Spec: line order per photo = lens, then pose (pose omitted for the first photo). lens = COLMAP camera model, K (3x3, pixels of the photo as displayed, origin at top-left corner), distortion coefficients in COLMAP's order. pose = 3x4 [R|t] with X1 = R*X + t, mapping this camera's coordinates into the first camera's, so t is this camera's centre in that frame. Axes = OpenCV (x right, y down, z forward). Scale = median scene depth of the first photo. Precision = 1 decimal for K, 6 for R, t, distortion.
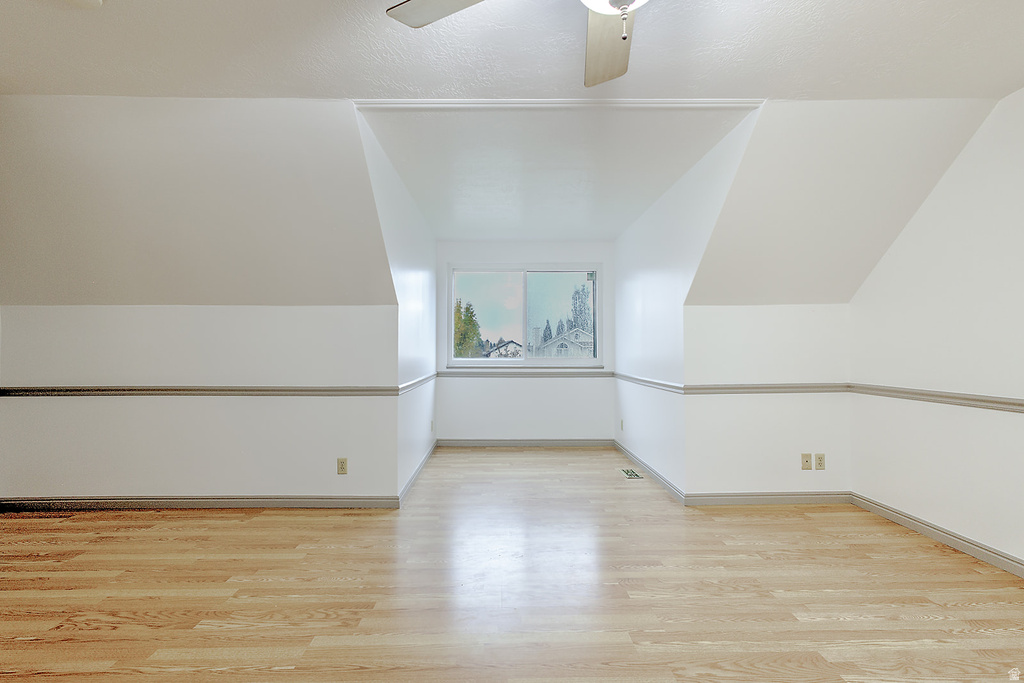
lens RADIAL K [[484.6, 0, 500.7], [0, 484.6, 338.9], [0, 0, 1]] dist [0.004852, -0.000332]
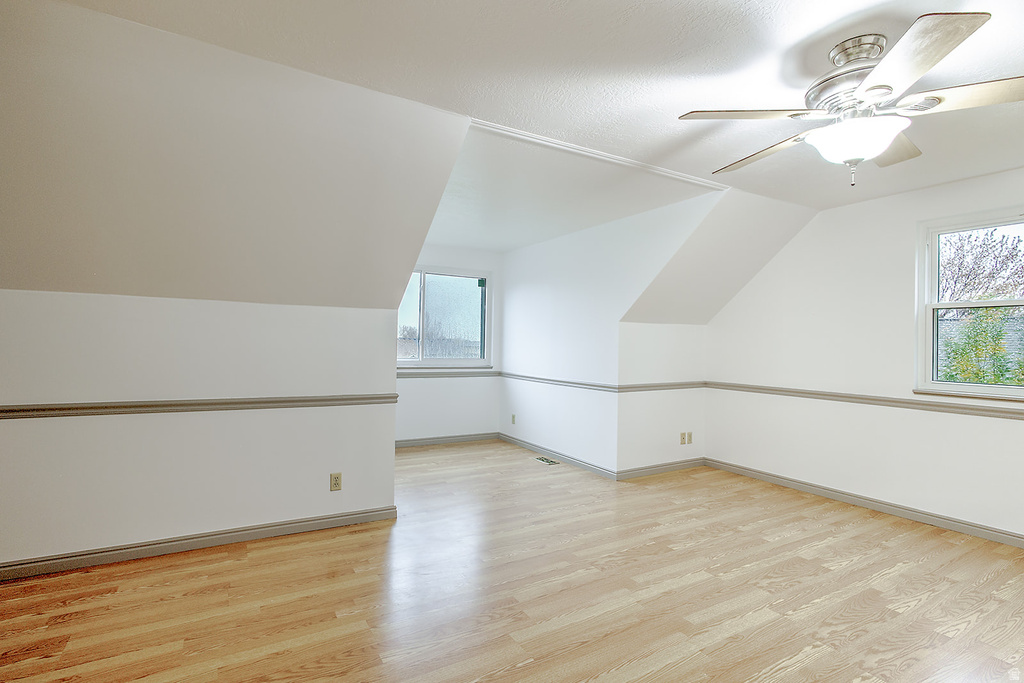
lens RADIAL K [[488.1, 0, 505.2], [0, 488.1, 336.7], [0, 0, 1]] dist [0.008459, -0.001014]
pose [[0.873778, 0.025789, 0.485641, -0.567060], [-0.031132, 0.999511, 0.002937, -0.028572], [-0.485327, -0.017685, 0.874154, 0.043400]]
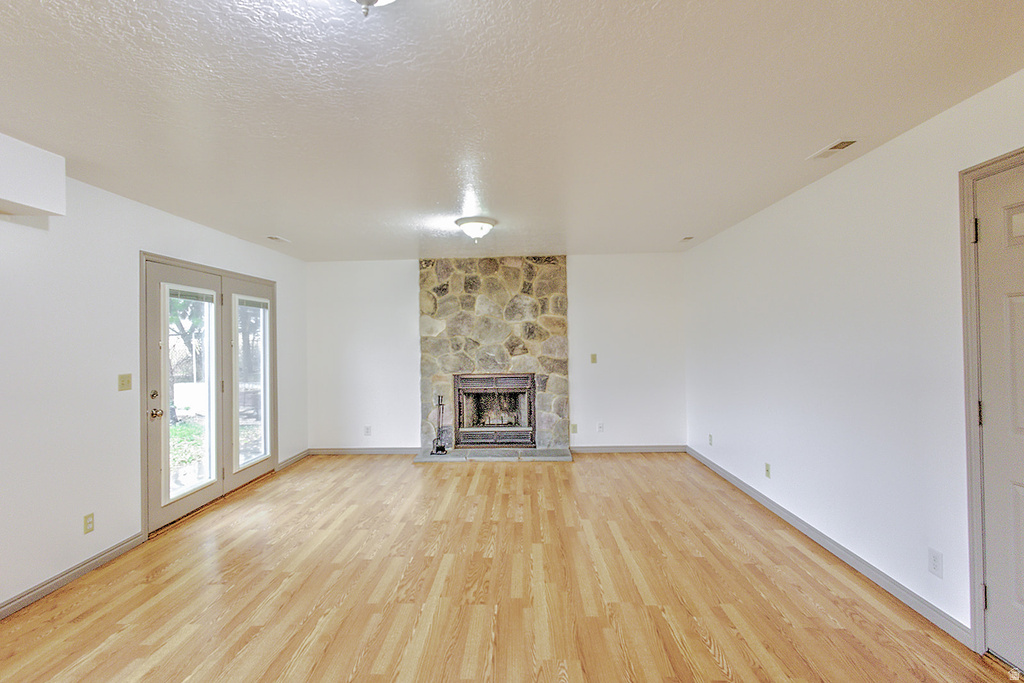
lens RADIAL K [[488.1, 0, 505.2], [0, 488.1, 336.7], [0, 0, 1]] dist [0.008459, -0.001014]
pose [[0.056385, 0.008351, 0.998374, -0.847723], [-0.009846, 0.999921, -0.007808, -0.084742], [-0.998361, -0.009389, 0.056463, 0.622041]]
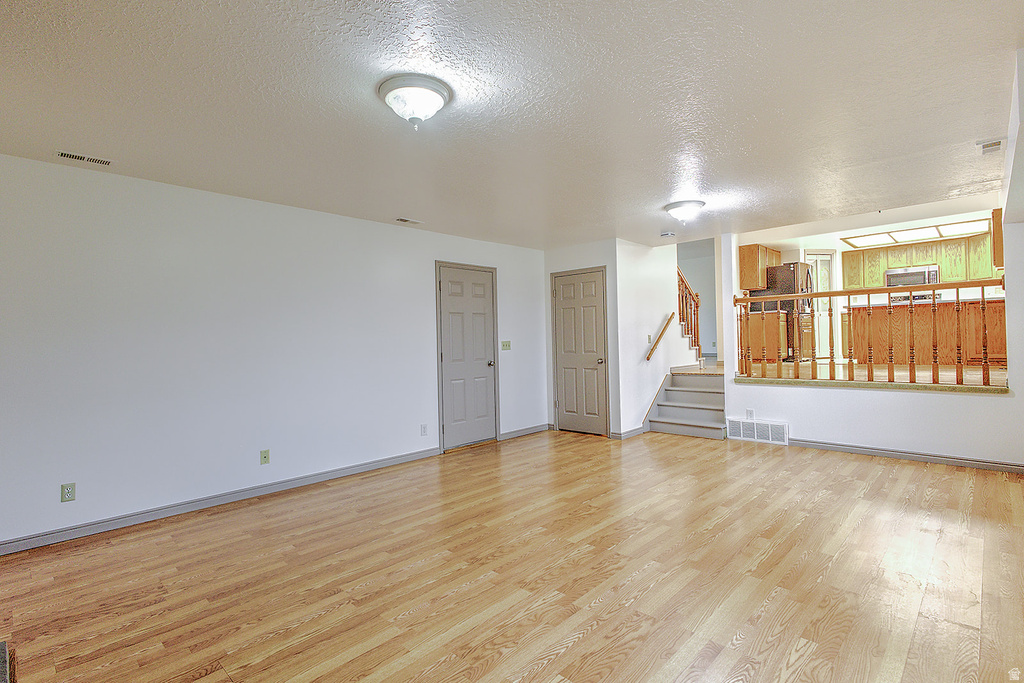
lens RADIAL K [[498.1, 0, 511.2], [0, 498.1, 338.0], [0, 0, 1]] dist [0.008632, -0.000893]
pose [[-0.698261, 0.015131, -0.715684, 0.989086], [0.043762, 0.998809, -0.021580, -0.006823], [0.714505, -0.046388, -0.698091, 1.421793]]
